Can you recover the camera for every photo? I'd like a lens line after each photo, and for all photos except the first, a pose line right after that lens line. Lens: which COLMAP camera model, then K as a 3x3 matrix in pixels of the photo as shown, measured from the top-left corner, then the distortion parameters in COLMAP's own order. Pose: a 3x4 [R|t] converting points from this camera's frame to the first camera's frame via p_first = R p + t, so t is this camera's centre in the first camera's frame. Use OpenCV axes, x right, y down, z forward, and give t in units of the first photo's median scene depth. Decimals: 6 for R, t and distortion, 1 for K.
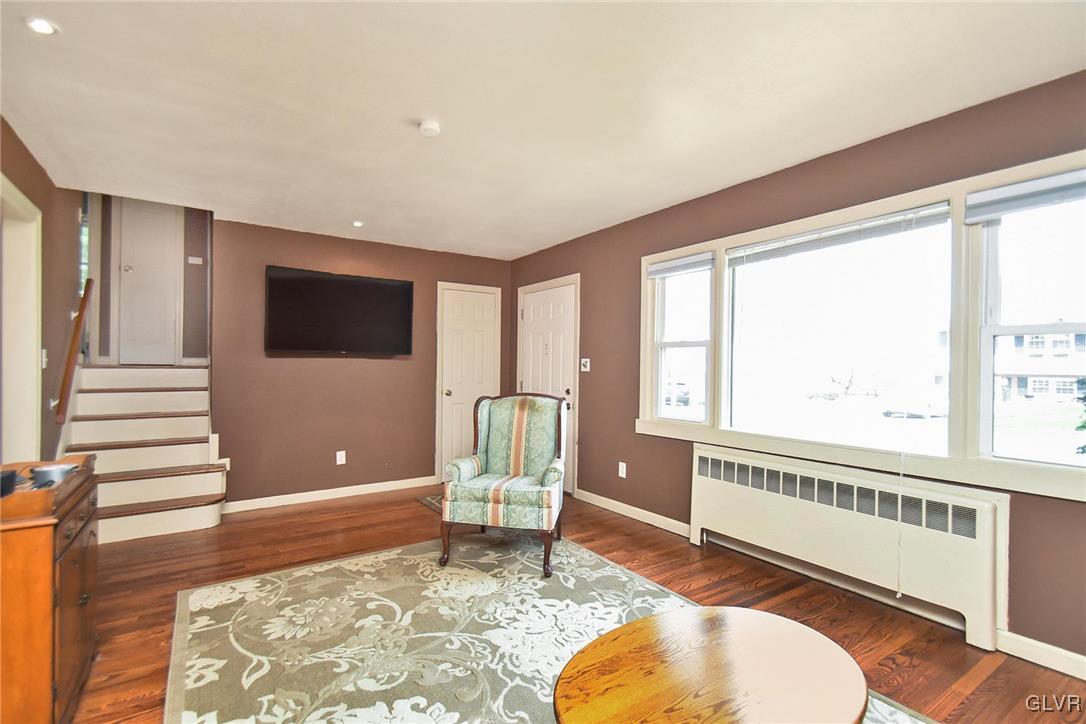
lens RADIAL K [[489.9, 0, 538.5], [0, 489.9, 367.2], [0, 0, 1]] dist [0.019963, -0.002012]
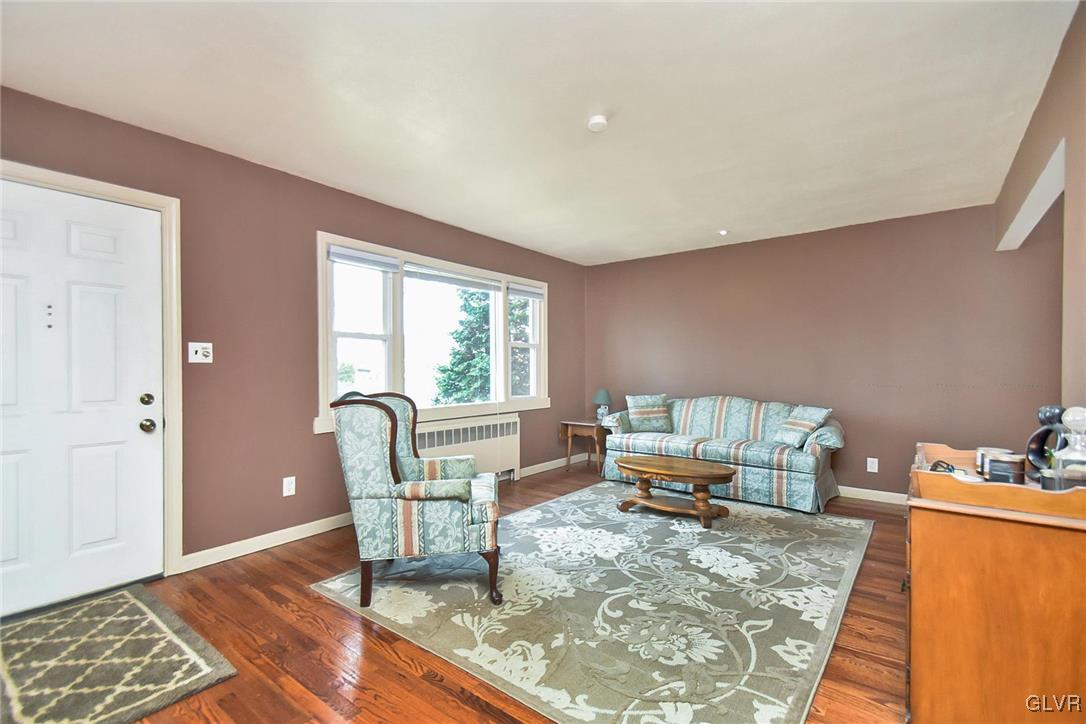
lens RADIAL K [[478.6, 0, 534.2], [0, 478.6, 366.1], [0, 0, 1]] dist [0.026188, -0.000529]
pose [[-0.282601, -0.002441, 0.959234, -1.235626], [0.001363, 0.999995, 0.002947, 0.022032], [-0.959237, 0.002140, -0.282596, 1.500027]]
